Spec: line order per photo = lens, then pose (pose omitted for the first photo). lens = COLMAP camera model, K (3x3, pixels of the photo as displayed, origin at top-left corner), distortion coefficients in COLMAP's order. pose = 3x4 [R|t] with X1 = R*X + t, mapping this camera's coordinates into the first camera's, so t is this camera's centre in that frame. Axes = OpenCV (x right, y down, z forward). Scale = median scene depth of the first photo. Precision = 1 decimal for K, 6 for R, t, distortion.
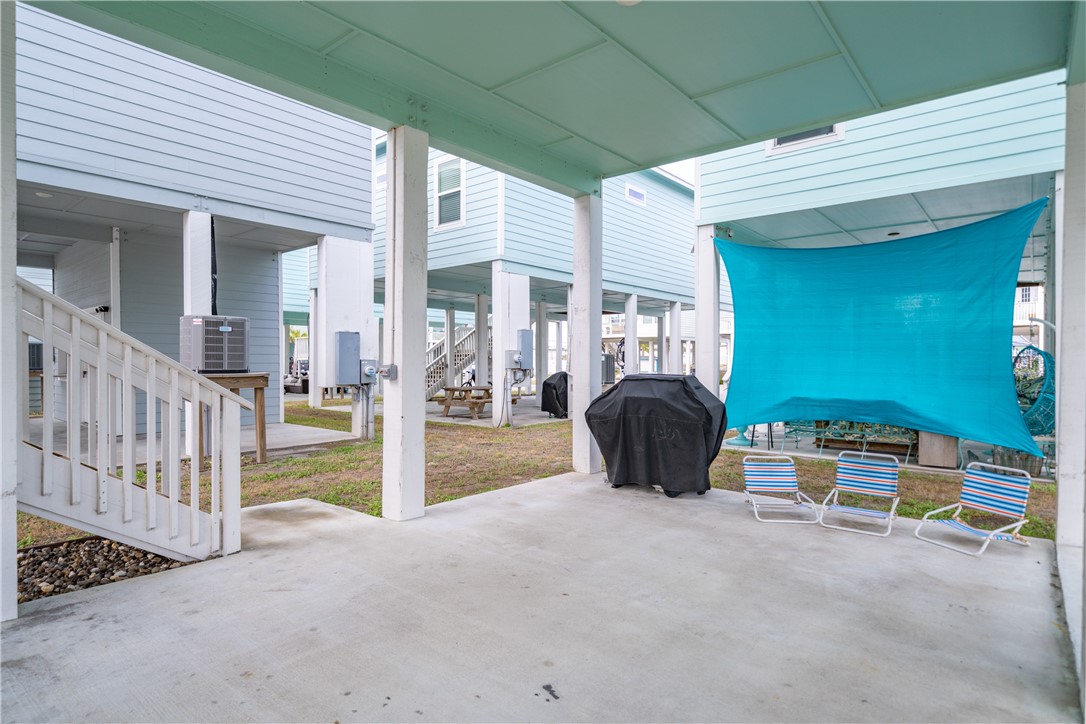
lens RADIAL K [[583.1, 0, 545.0], [0, 583.1, 359.6], [0, 0, 1]] dist [-0.000577, 0.000980]
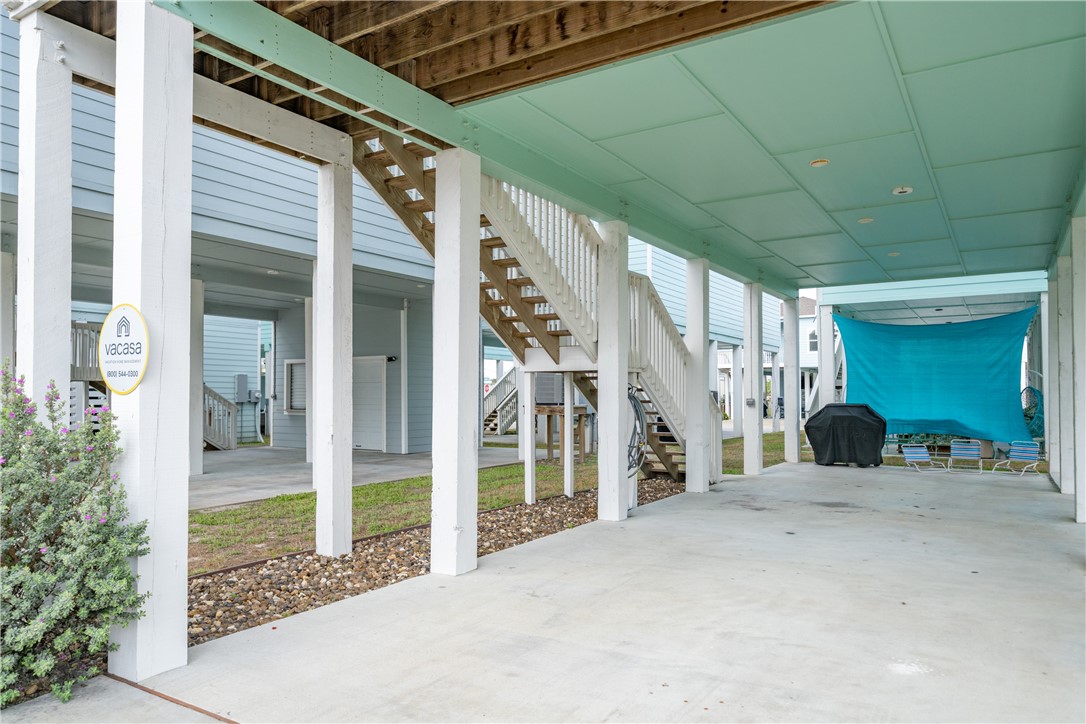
lens RADIAL K [[715.4, 0, 544.1], [0, 715.4, 372.9], [0, 0, 1]] dist [0.002887, -0.000787]
pose [[0.992229, 0.000070, 0.124422, -0.899710], [0.003626, 0.999559, -0.029481, -0.006976], [-0.124369, 0.029703, 0.991791, -0.971228]]
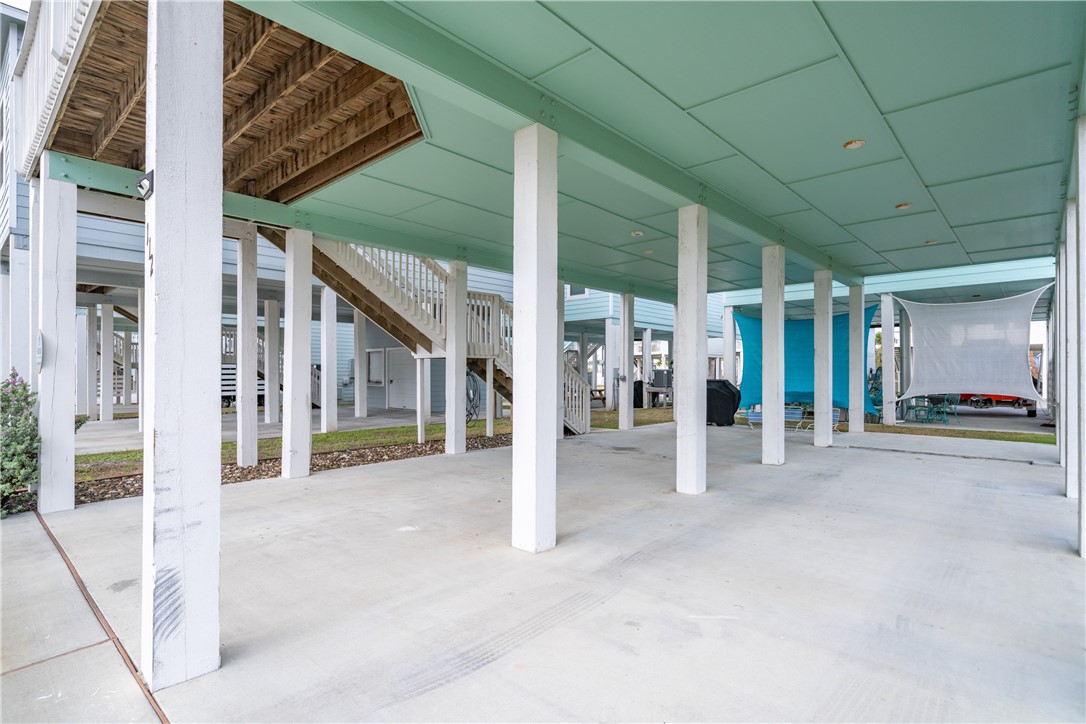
lens RADIAL K [[534.5, 0, 542.7], [0, 534.5, 365.3], [0, 0, 1]] dist [-0.005692, 0.000307]
pose [[0.998939, -0.003723, -0.045896, -0.375406], [0.003162, 0.999919, -0.012301, -0.007704], [0.045938, 0.012143, 0.998870, -1.160000]]
